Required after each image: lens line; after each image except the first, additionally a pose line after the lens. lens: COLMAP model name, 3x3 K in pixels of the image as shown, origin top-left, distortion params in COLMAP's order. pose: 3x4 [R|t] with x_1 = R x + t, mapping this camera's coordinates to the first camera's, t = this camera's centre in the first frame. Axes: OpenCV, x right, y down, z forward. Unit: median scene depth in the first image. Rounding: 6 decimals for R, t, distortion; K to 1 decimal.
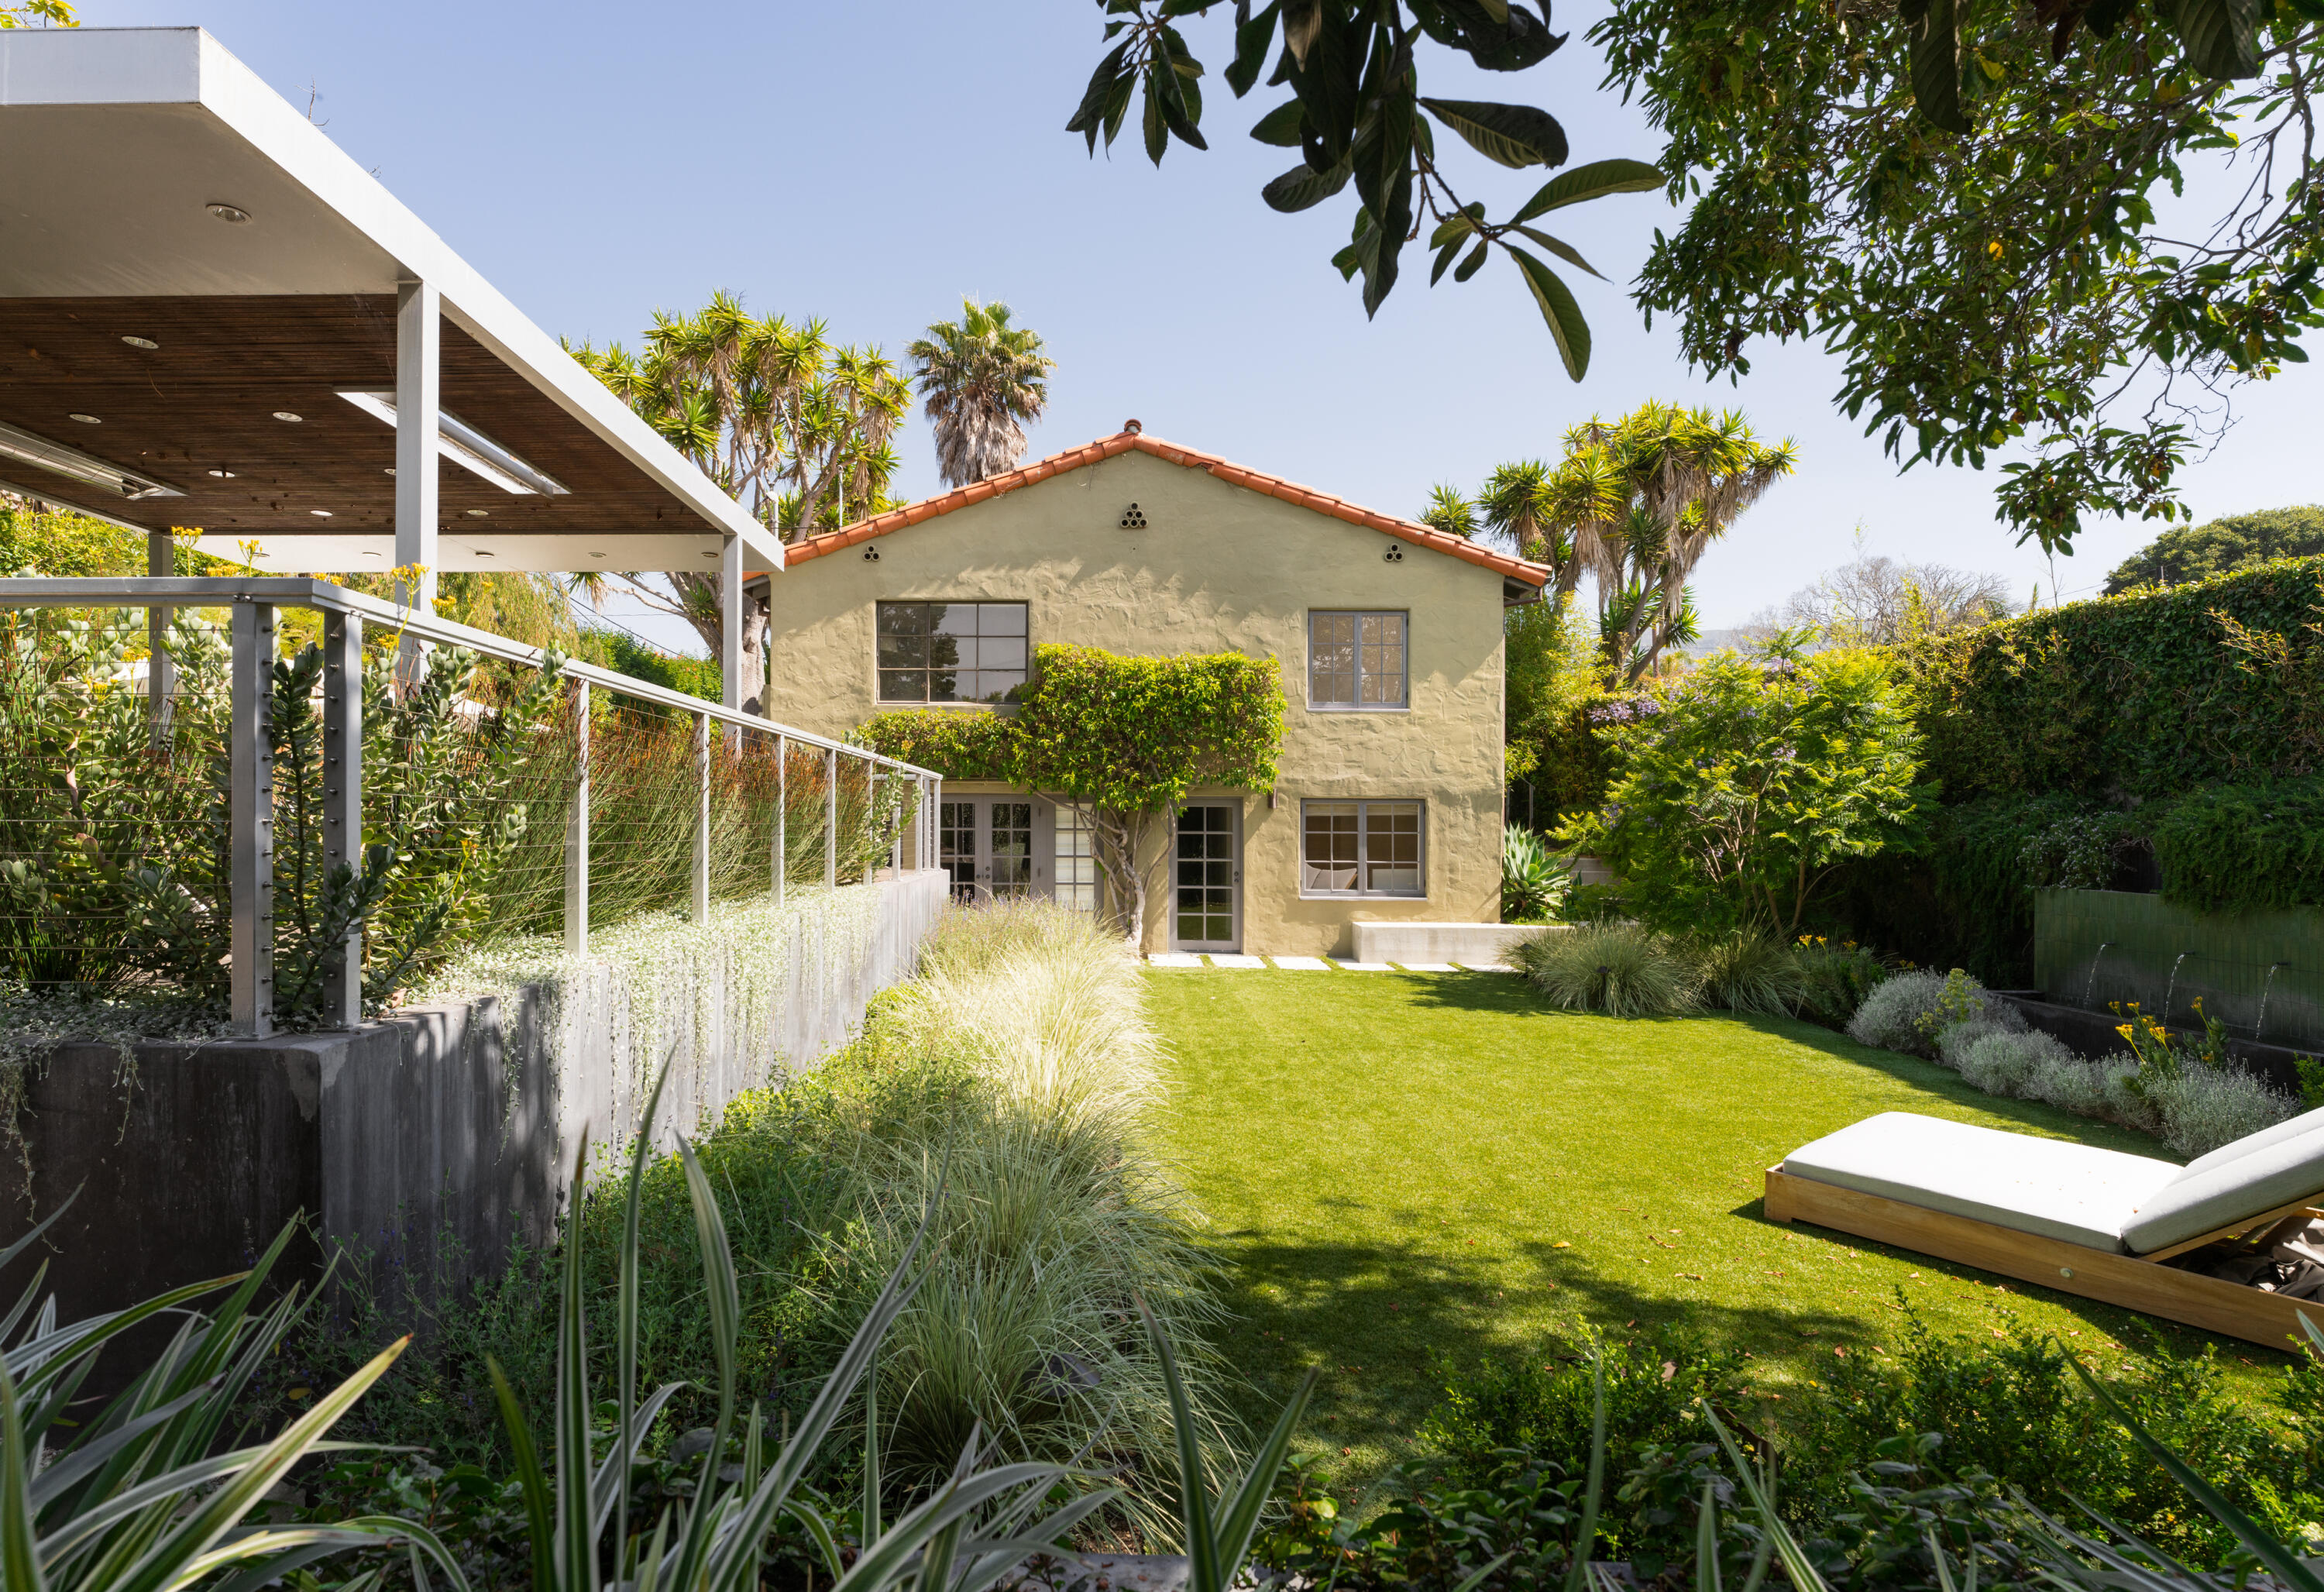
lens RADIAL K [[1174.7, 0, 1094.3], [0, 1174.7, 830.0], [0, 0, 1]] dist [-0.006814, -0.000134]
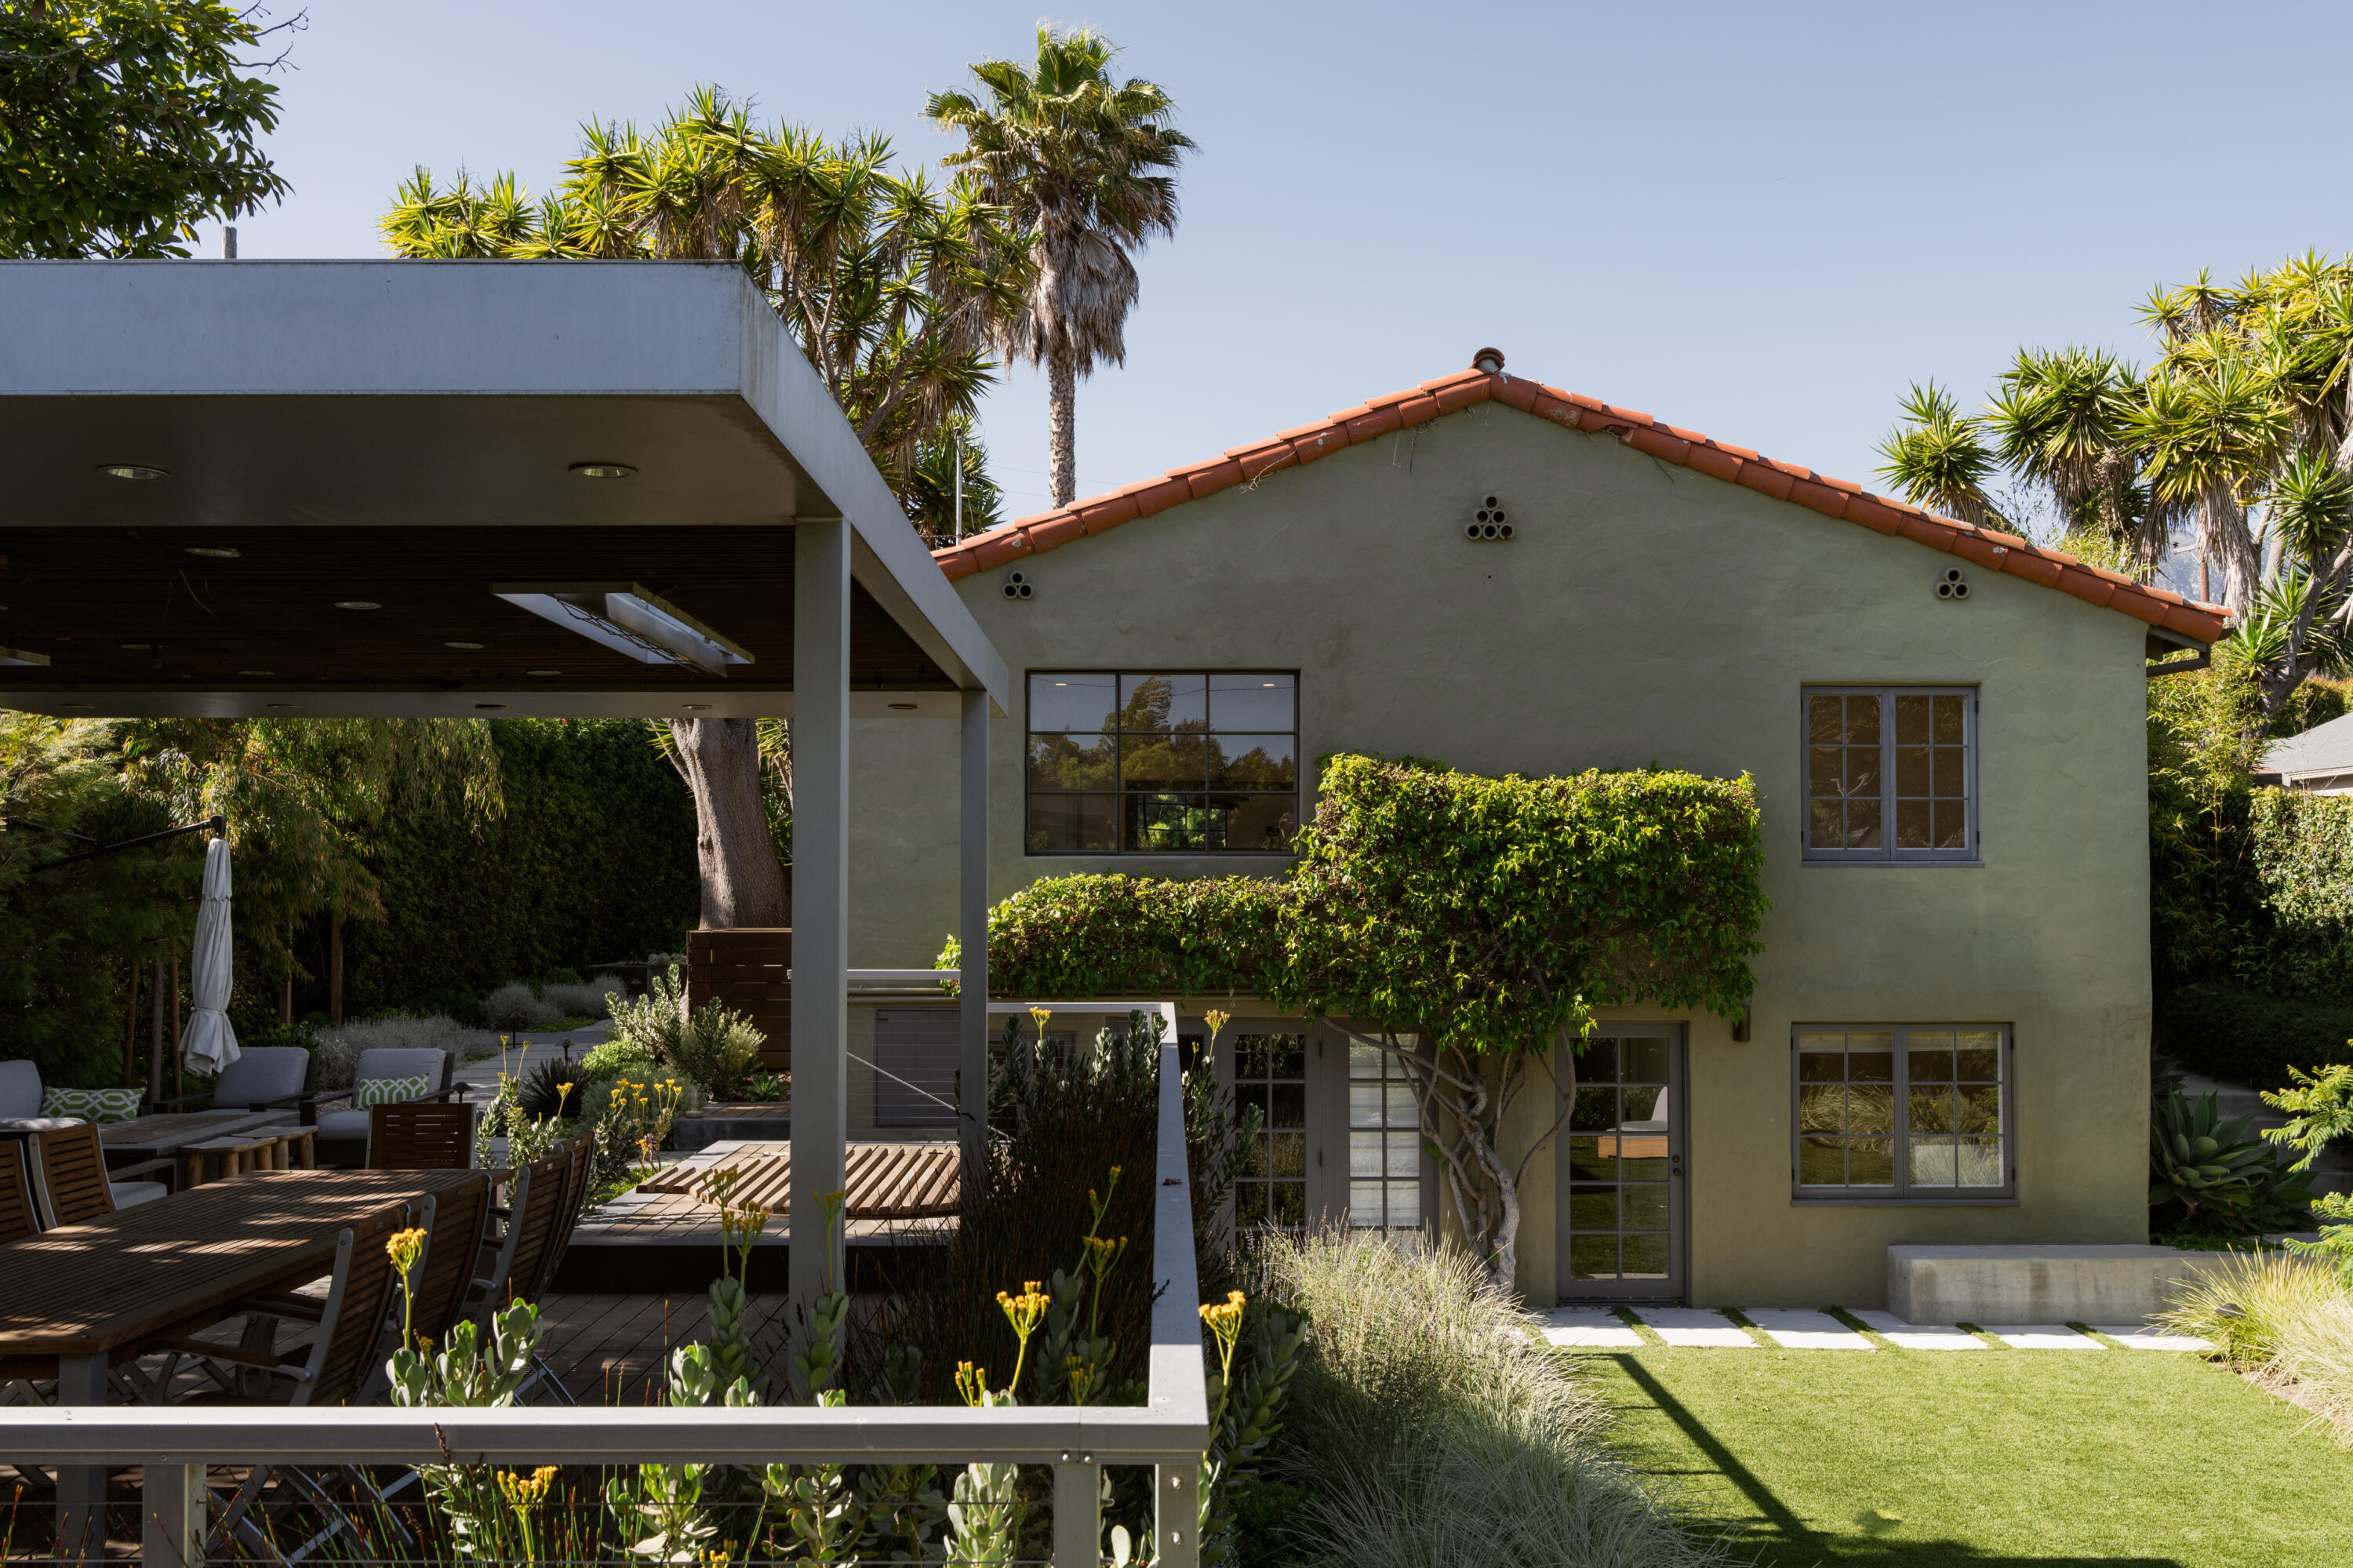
lens RADIAL K [[2133.5, 0, 1186.1], [0, 2133.5, 837.9], [0, 0, 1]] dist [-0.006303, -0.010283]
pose [[0.999783, -0.004482, 0.020364, -0.131786], [0.005061, 0.999583, -0.028427, -0.087536], [-0.020228, 0.028524, 0.999388, -0.006302]]
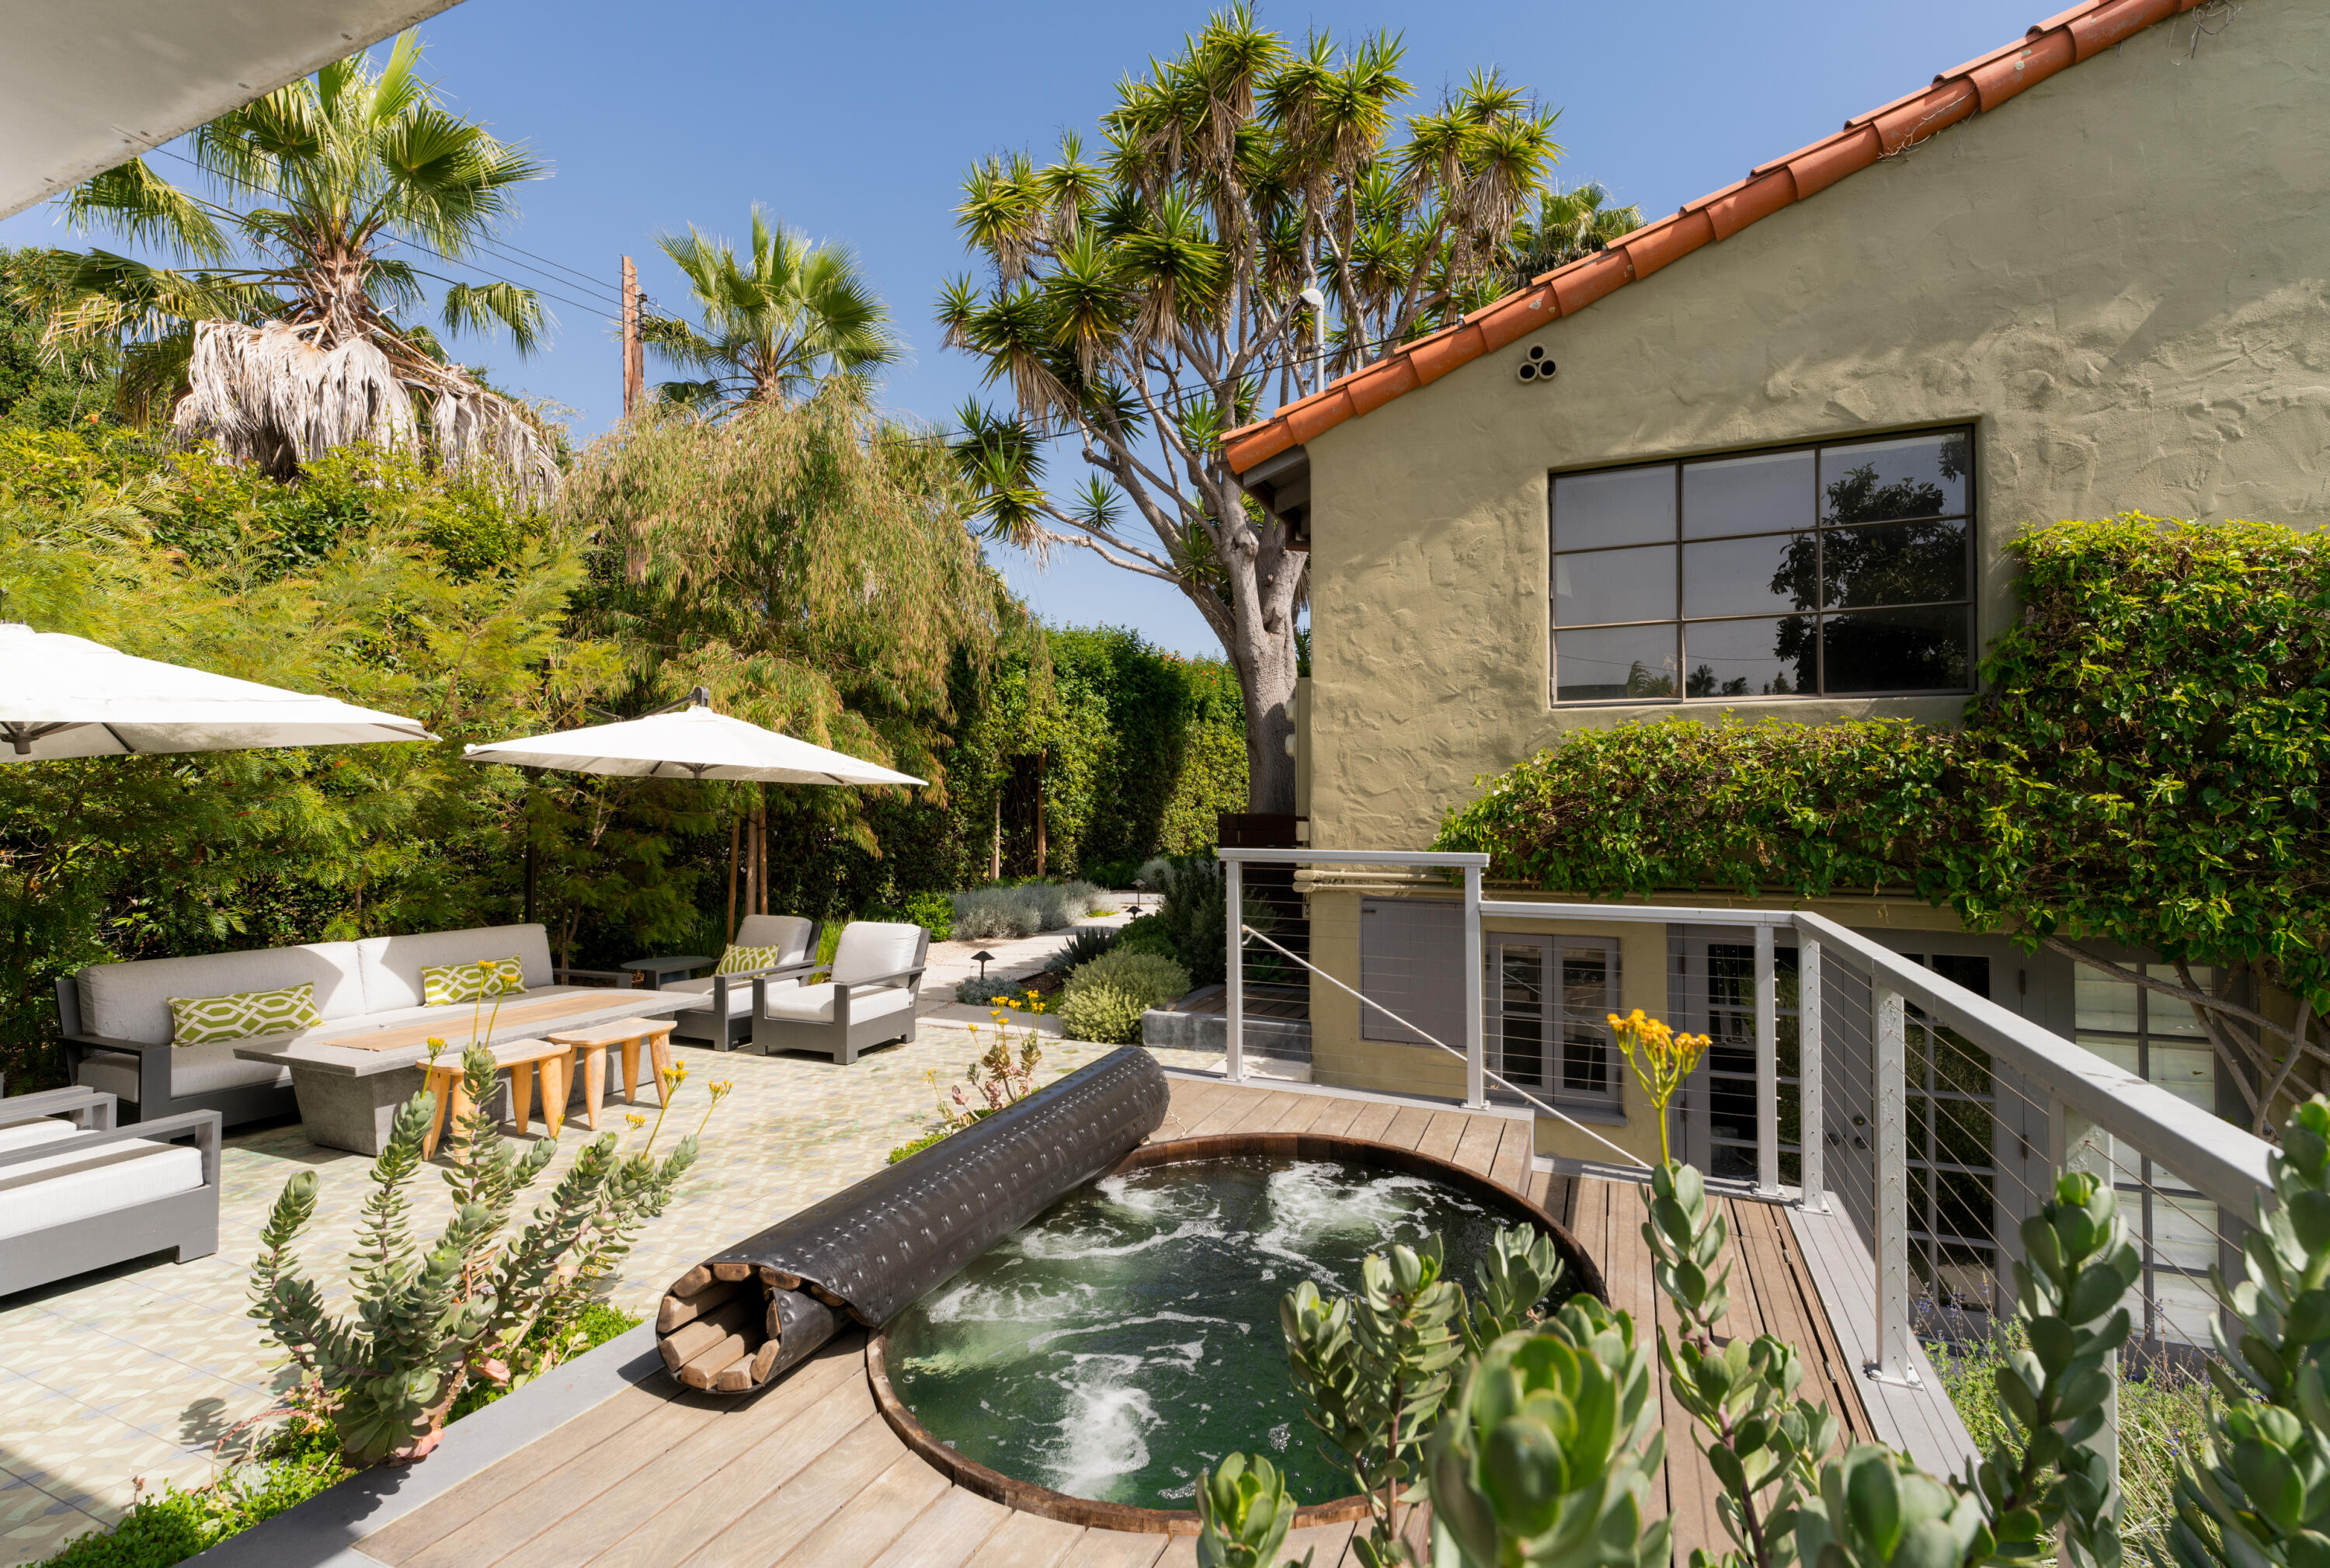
lens RADIAL K [[1058.5, 0, 1161.7], [0, 1058.5, 789.4], [0, 0, 1]] dist [-0.002466, 0.000497]
pose [[0.921327, -0.010258, -0.388652, -0.168218], [-0.000509, 0.999619, -0.027589, -0.067325], [0.388787, 0.025616, 0.920971, 0.591833]]
